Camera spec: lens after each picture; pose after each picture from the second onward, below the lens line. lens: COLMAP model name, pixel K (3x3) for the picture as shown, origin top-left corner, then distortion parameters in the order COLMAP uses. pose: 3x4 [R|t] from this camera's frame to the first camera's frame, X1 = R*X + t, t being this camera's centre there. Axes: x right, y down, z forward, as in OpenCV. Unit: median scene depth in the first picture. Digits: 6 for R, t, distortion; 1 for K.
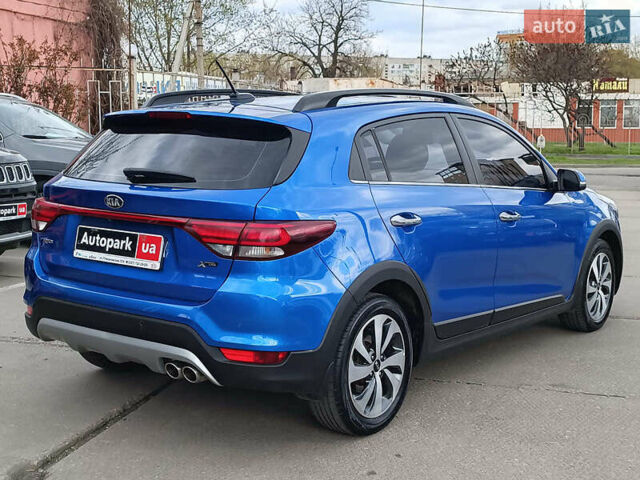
lens RADIAL K [[914.5, 0, 320.0], [0, 914.5, 240.0], [0, 0, 1]] dist [0.225218, -1.012288]
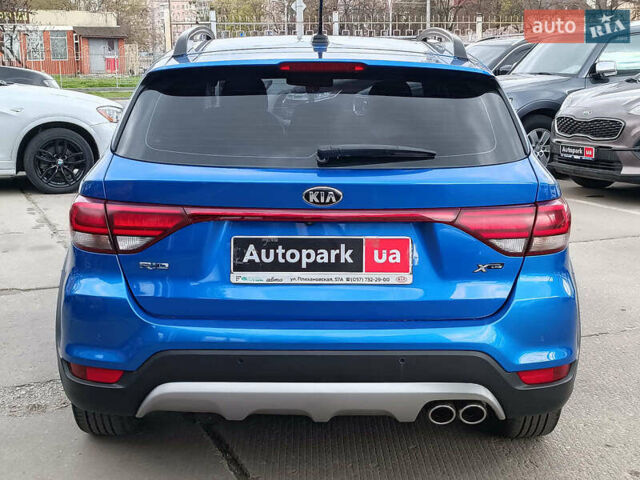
lens RADIAL K [[914.5, 0, 320.0], [0, 914.5, 240.0], [0, 0, 1]] dist [0.225218, -1.012288]
pose [[0.785243, -0.129787, 0.605432, -0.644910], [0.084325, 0.991091, 0.103093, -0.079966], [-0.613418, -0.029900, 0.789192, 0.459265]]
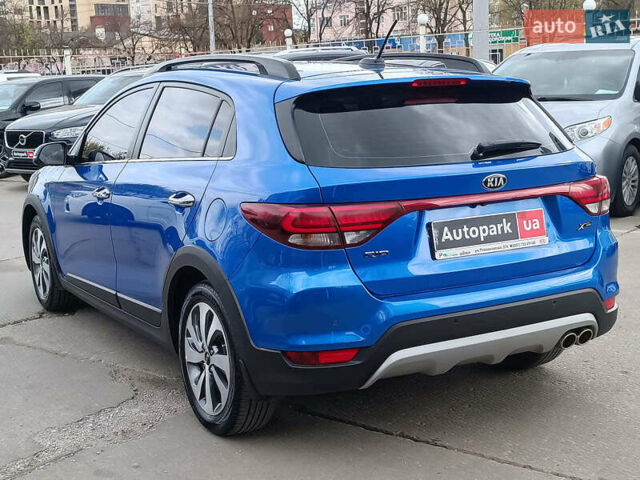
lens RADIAL K [[914.5, 0, 320.0], [0, 914.5, 240.0], [0, 0, 1]] dist [0.225218, -1.012288]
pose [[0.386406, -0.180323, 0.904529, -1.084560], [0.153794, 0.979569, 0.129584, -0.125669], [-0.909416, 0.089040, 0.406244, 0.802275]]
